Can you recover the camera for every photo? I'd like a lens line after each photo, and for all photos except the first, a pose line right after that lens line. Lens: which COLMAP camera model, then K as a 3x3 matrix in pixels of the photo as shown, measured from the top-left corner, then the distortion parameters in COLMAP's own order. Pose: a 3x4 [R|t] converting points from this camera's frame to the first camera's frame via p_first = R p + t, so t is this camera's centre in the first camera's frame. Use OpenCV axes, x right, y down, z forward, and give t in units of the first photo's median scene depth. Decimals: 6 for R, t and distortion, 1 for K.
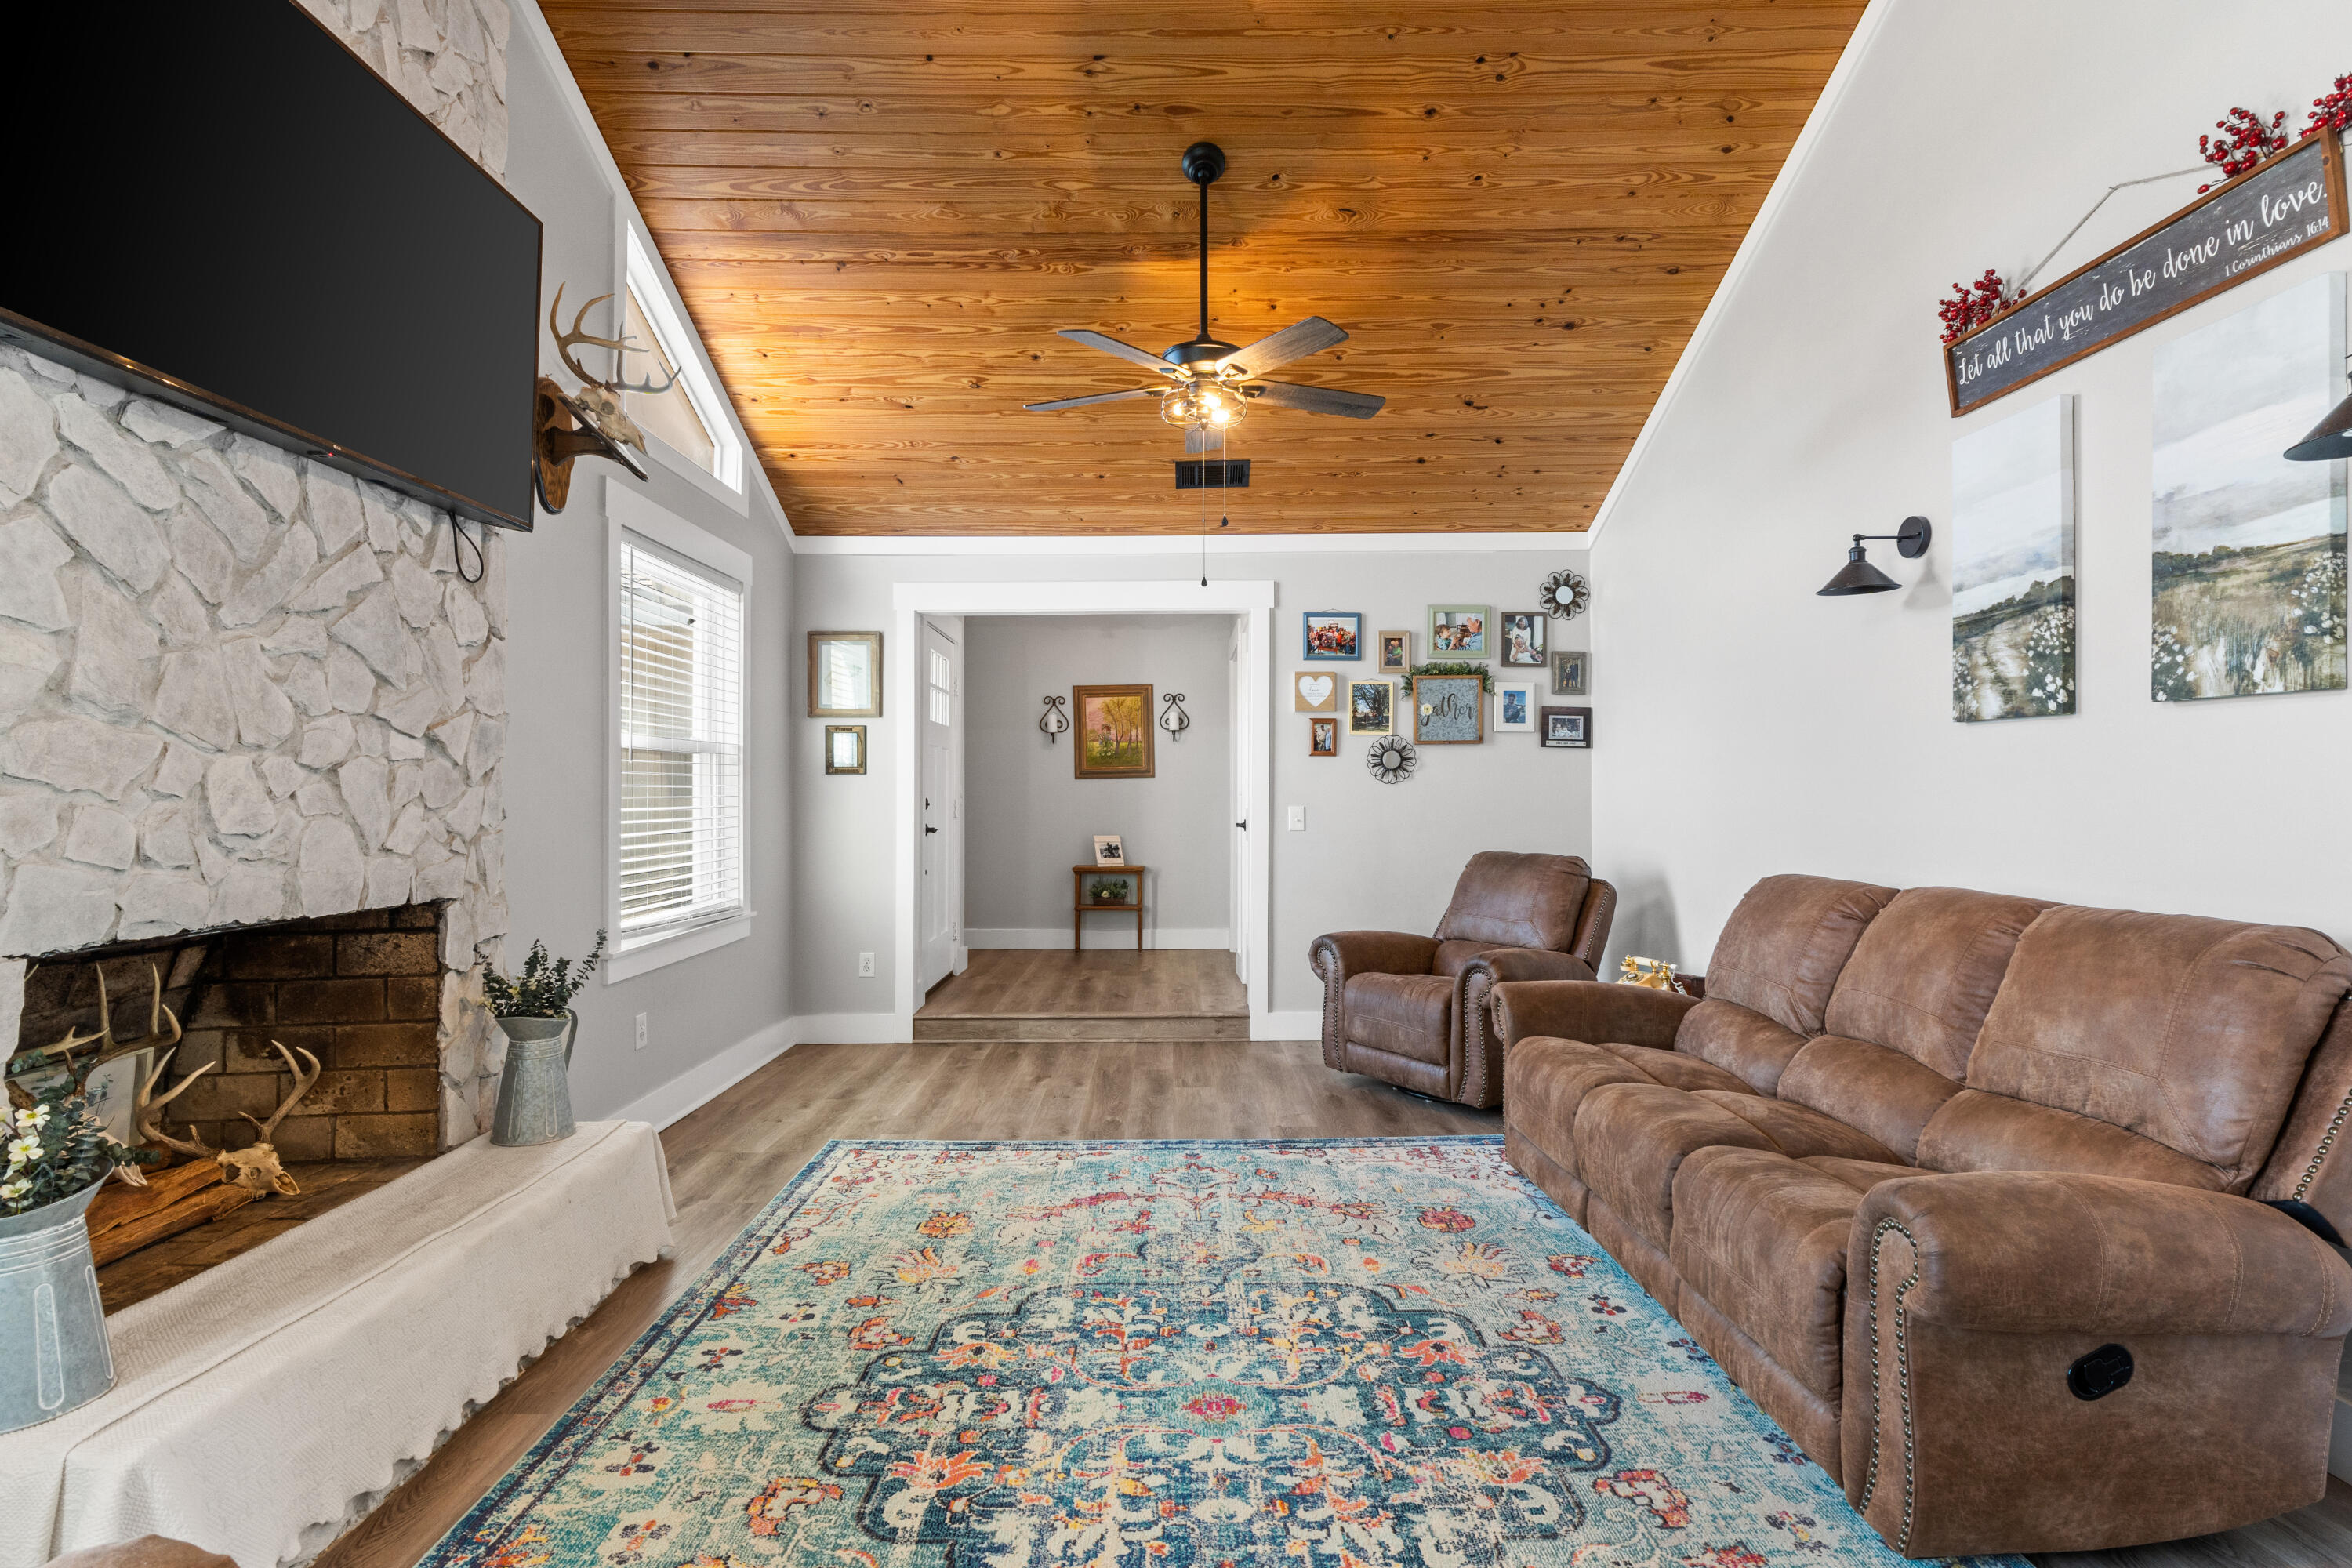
lens RADIAL K [[1145.9, 0, 1183.6], [0, 1145.9, 780.6], [0, 0, 1]] dist [-0.005645, 0.000478]
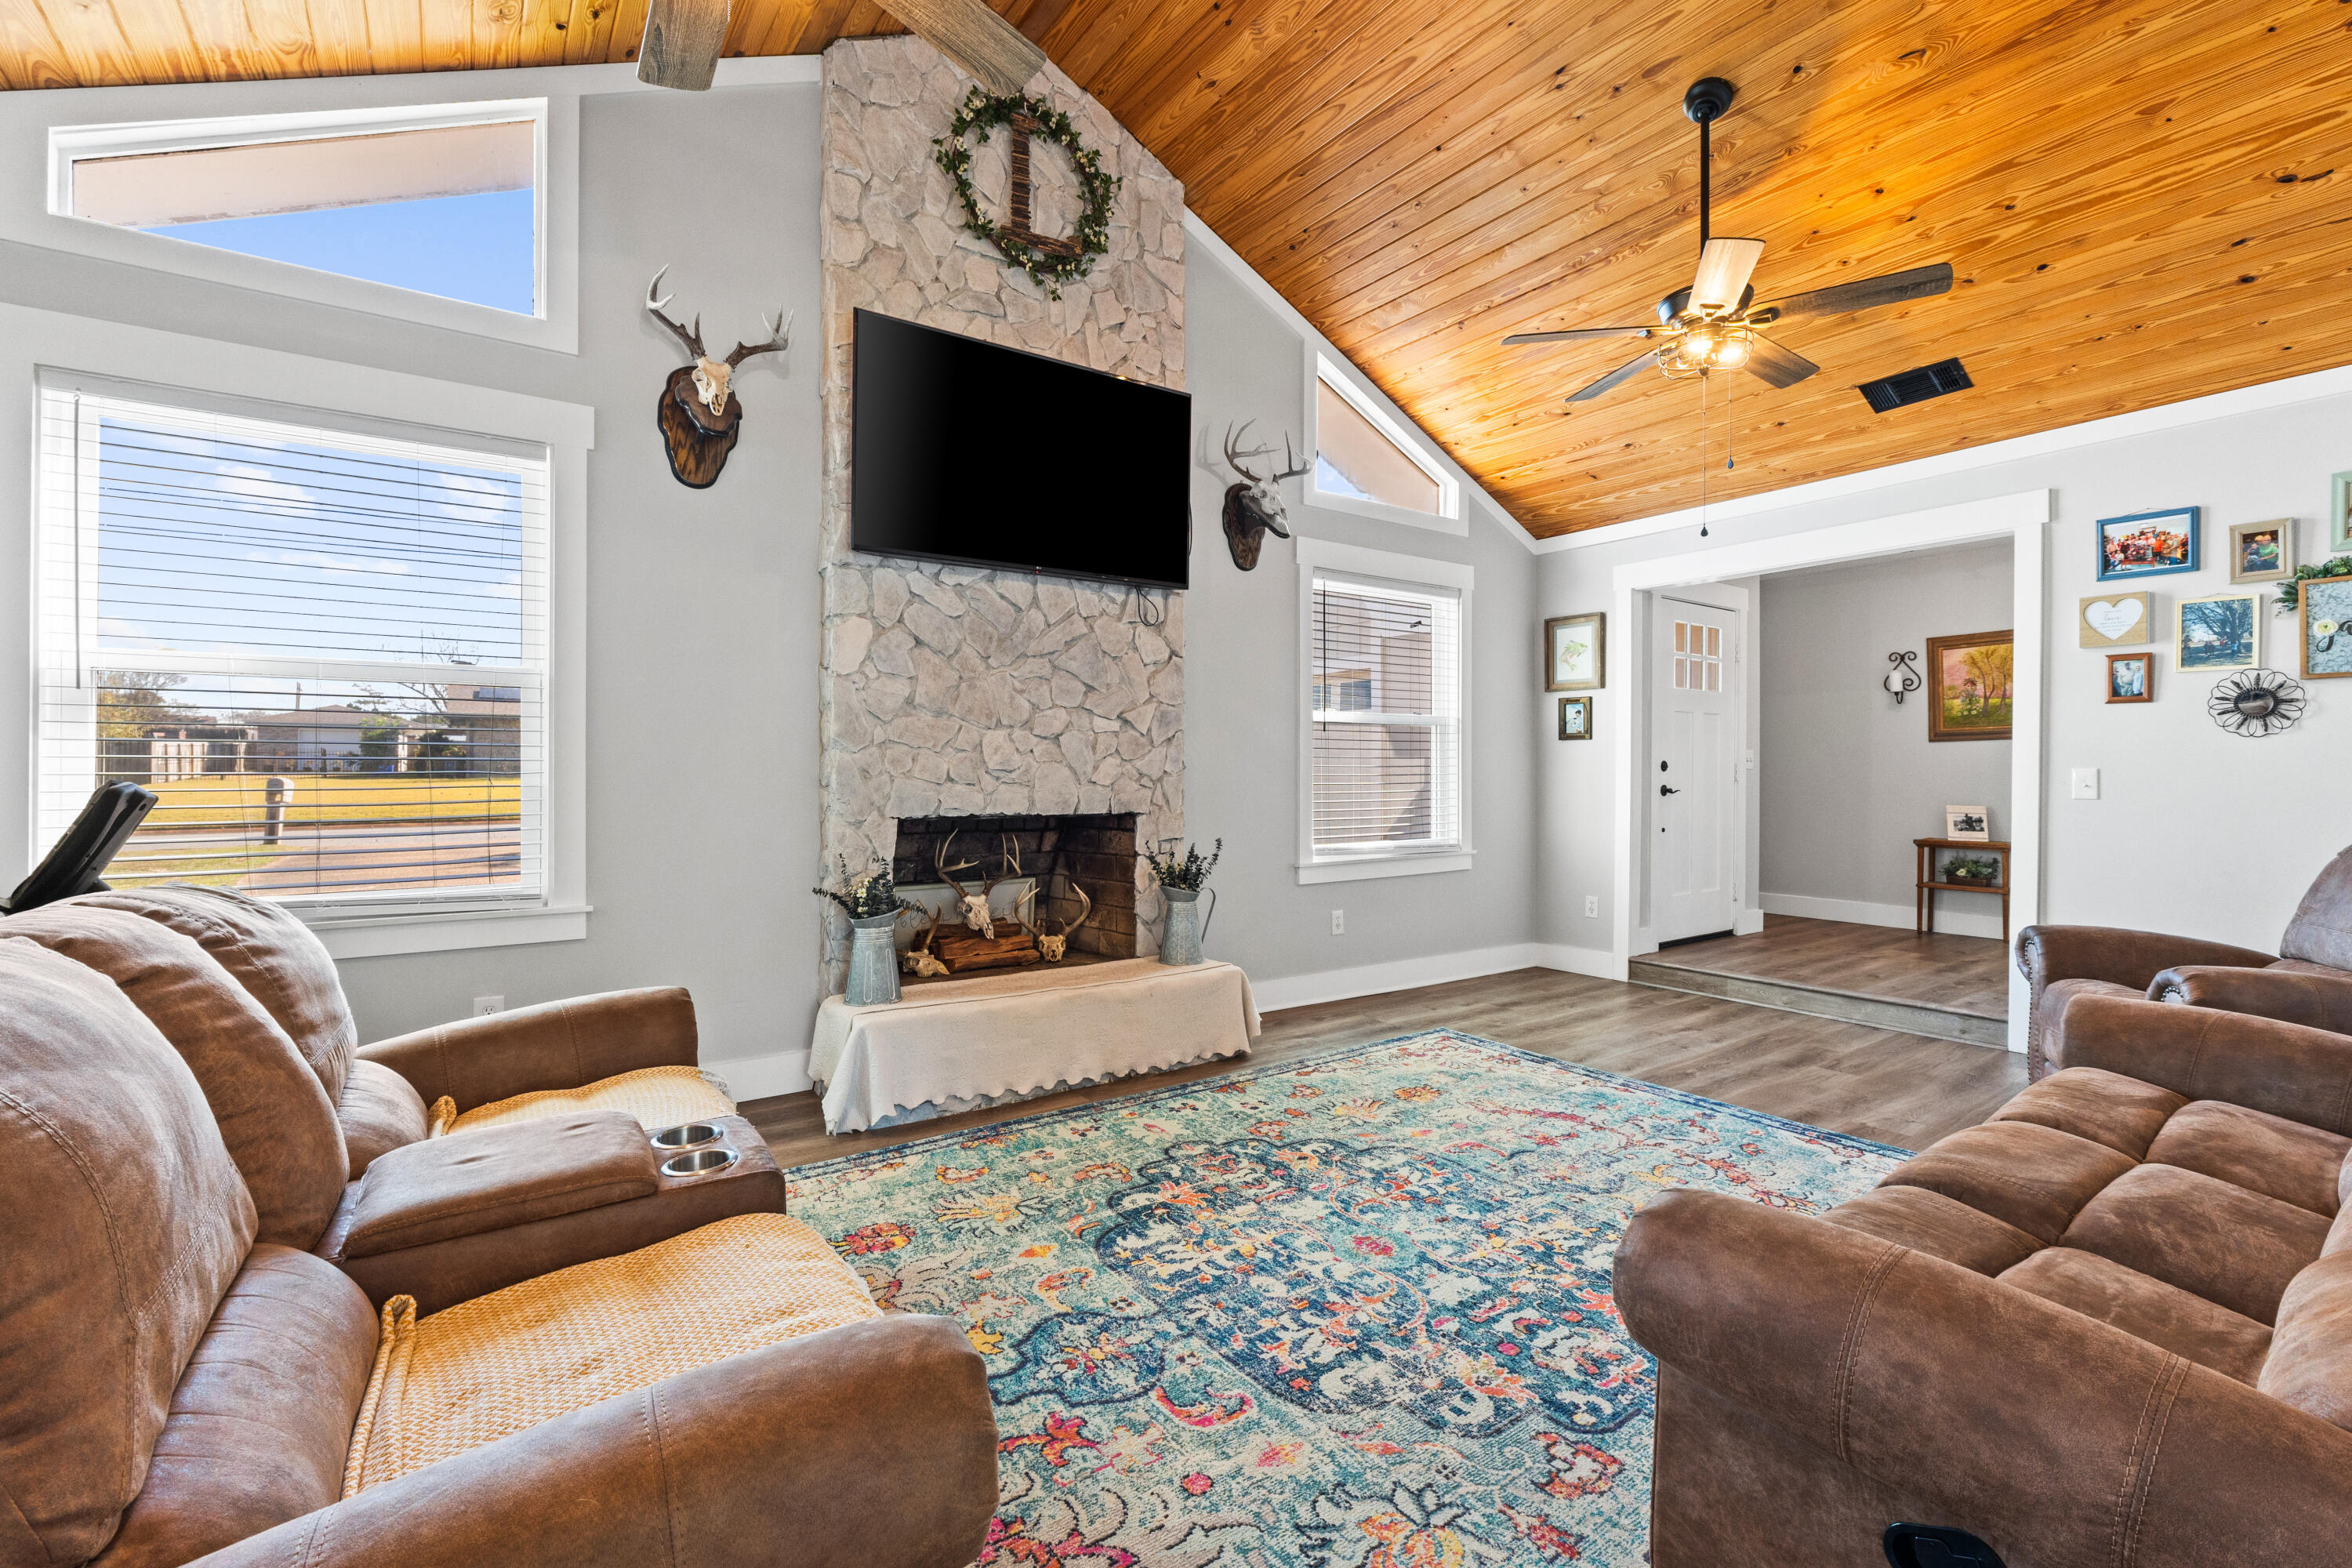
lens RADIAL K [[1015.9, 0, 1174.9], [0, 1015.9, 772.9], [0, 0, 1]] dist [-0.010742, 0.000883]
pose [[0.566517, 0.005743, -0.824030, 0.642156], [0.007146, 0.999904, 0.011882, 0.026033], [0.824019, -0.012620, 0.566421, 0.183283]]
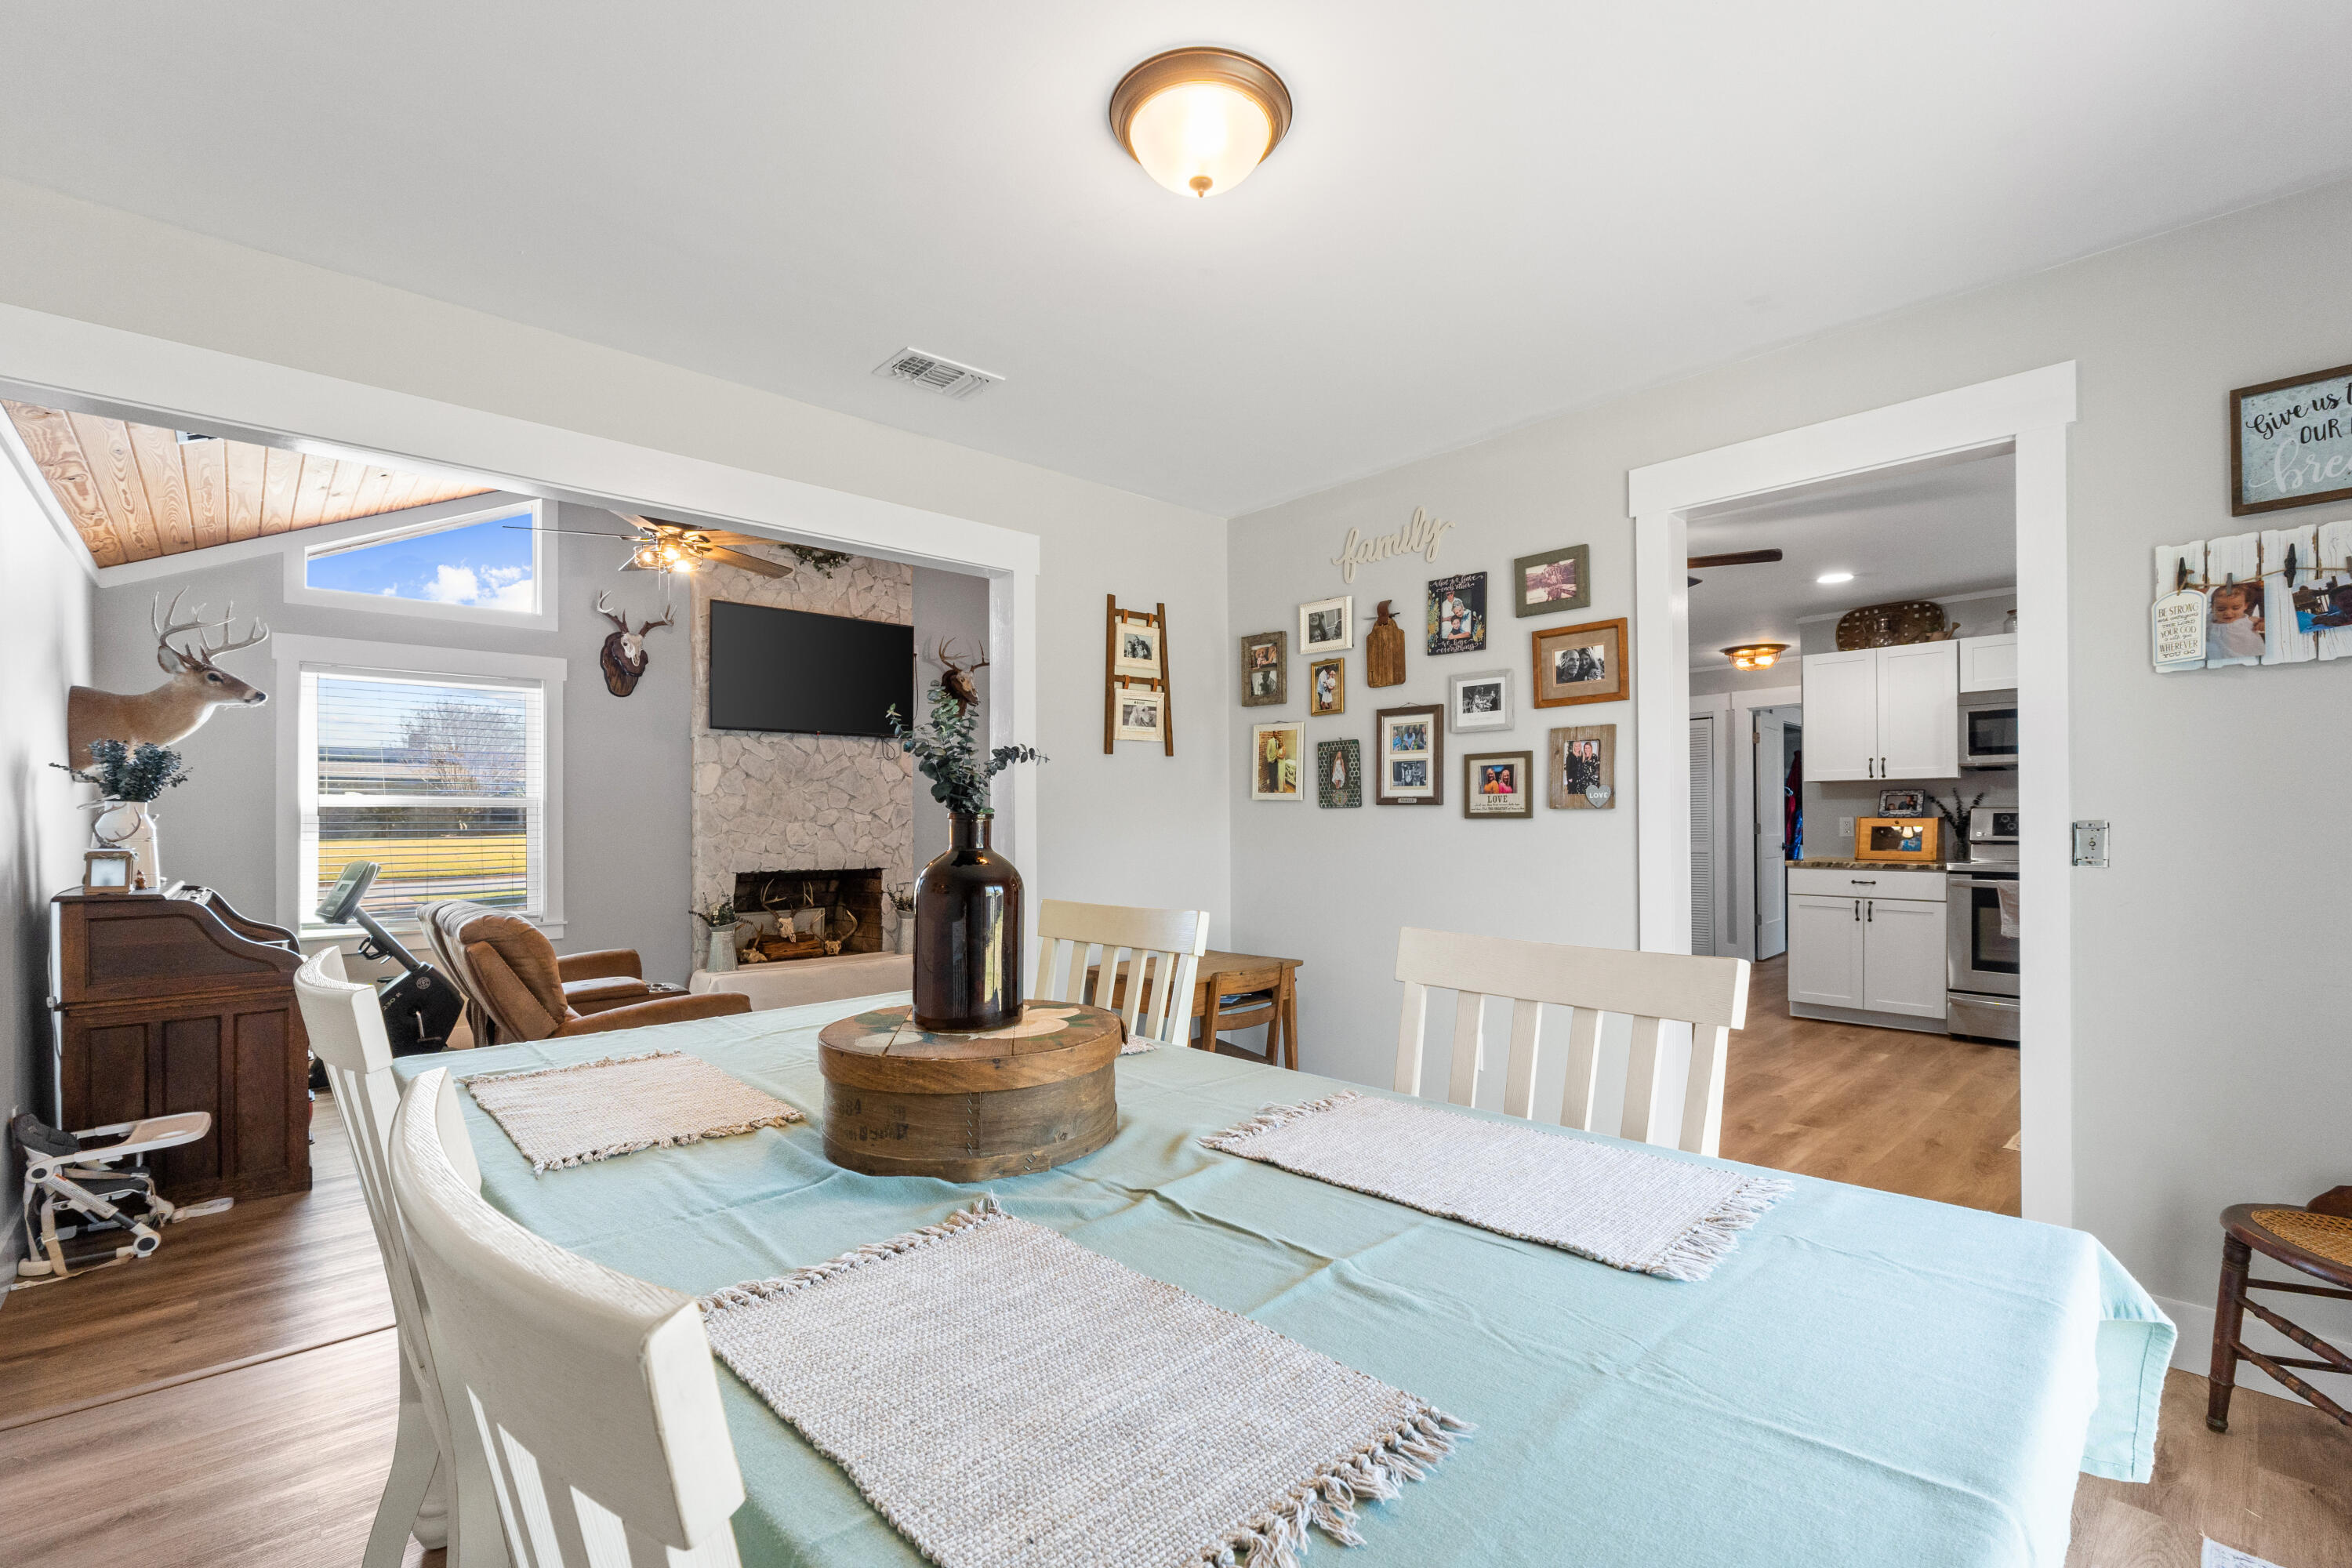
lens RADIAL K [[1015.9, 0, 1190.6], [0, 1015.9, 818.1], [0, 0, 1]] dist [-0.010742, 0.000883]
pose [[0.679782, -0.004422, -0.733401, 1.826453], [0.012742, 0.999902, 0.005782, -0.030916], [0.733304, -0.013276, 0.679772, -0.202348]]
